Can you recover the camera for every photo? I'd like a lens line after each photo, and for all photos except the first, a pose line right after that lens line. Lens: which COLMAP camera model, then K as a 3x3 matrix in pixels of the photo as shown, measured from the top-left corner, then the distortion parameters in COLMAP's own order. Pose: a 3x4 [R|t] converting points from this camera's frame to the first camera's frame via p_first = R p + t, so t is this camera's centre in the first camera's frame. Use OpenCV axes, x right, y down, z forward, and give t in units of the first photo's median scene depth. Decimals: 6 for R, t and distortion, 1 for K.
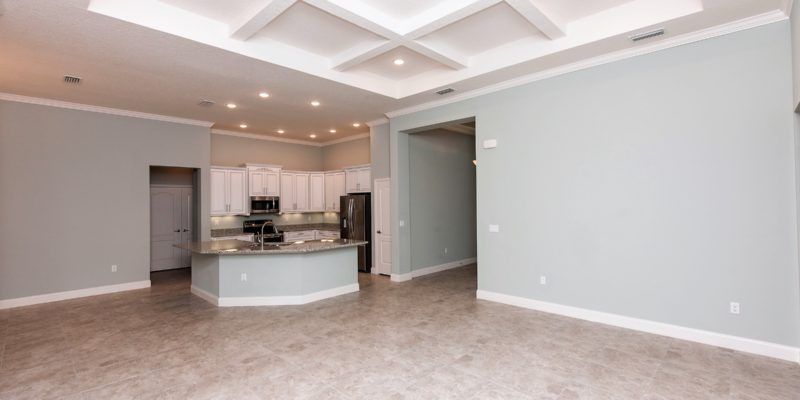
lens RADIAL K [[359.7, 0, 401.3], [0, 359.7, 197.7], [0, 0, 1]] dist [0.002293, 0.000410]
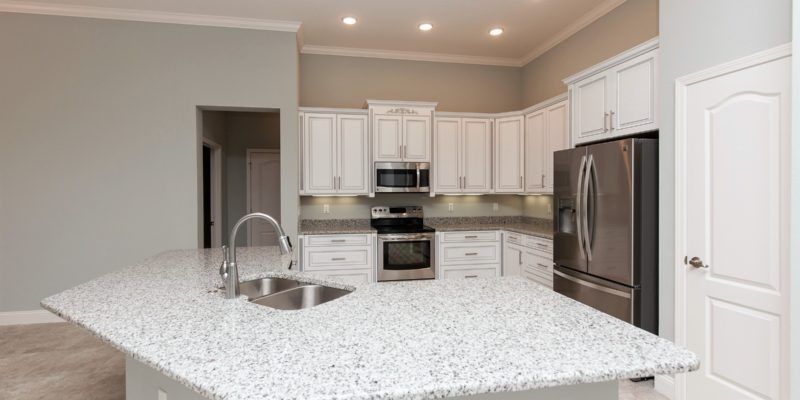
lens RADIAL K [[369.6, 0, 389.2], [0, 369.6, 196.1], [0, 0, 1]] dist [0.000823, -0.000009]
pose [[0.812303, 0.015962, -0.583018, -0.078584], [0.002137, 0.999537, 0.030343, 0.030366], [0.583232, -0.025893, 0.811893, 0.553466]]
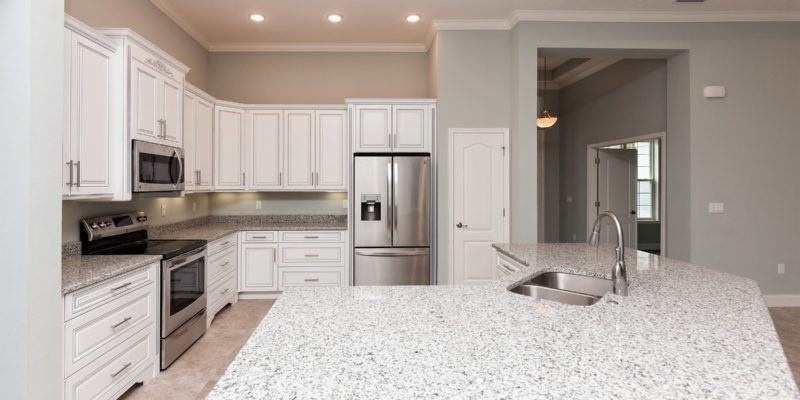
lens RADIAL K [[372.6, 0, 377.1], [0, 372.6, 181.9], [0, 0, 1]] dist [0.002604, 0.000384]
pose [[0.703365, 0.016116, 0.710646, -0.493806], [-0.016174, 0.999847, -0.006666, 0.031460], [-0.710645, -0.006806, 0.703518, 0.611108]]
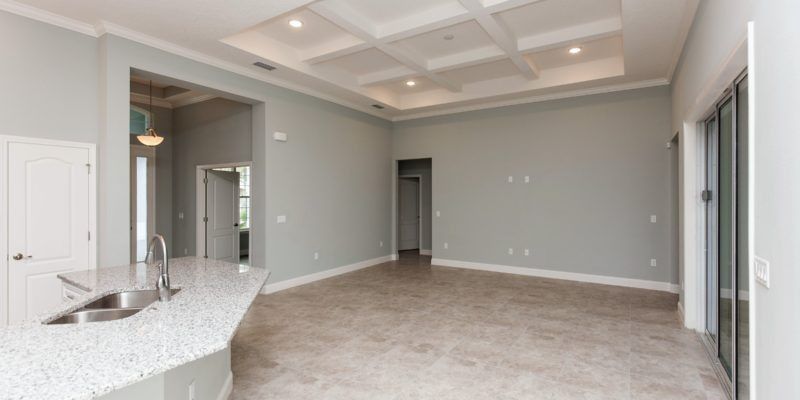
lens RADIAL K [[359.7, 0, 401.3], [0, 359.7, 197.7], [0, 0, 1]] dist [0.002293, 0.000410]
pose [[-0.194733, 0.009992, 0.980805, -0.525309], [-0.009167, 0.999886, -0.012006, 0.021195], [-0.980813, -0.011329, -0.194619, 0.552679]]
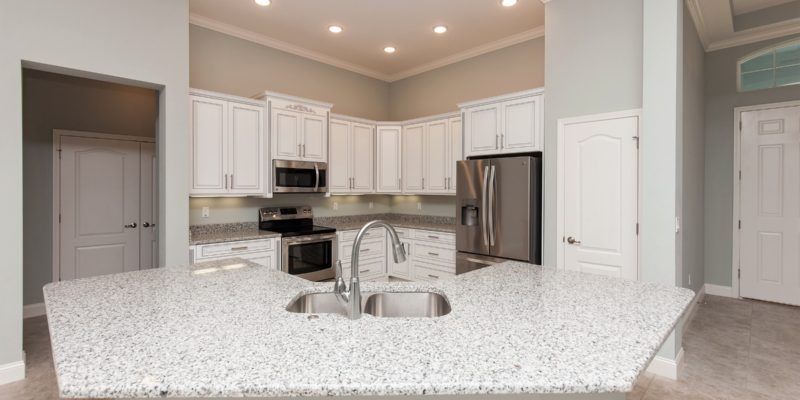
lens RADIAL K [[359.7, 0, 401.3], [0, 359.7, 197.7], [0, 0, 1]] dist [0.002293, 0.000410]
pose [[0.999815, 0.015973, -0.010696, -0.234474], [-0.015563, 0.999180, 0.037374, 0.027186], [0.011284, -0.037201, 0.999244, 0.497532]]
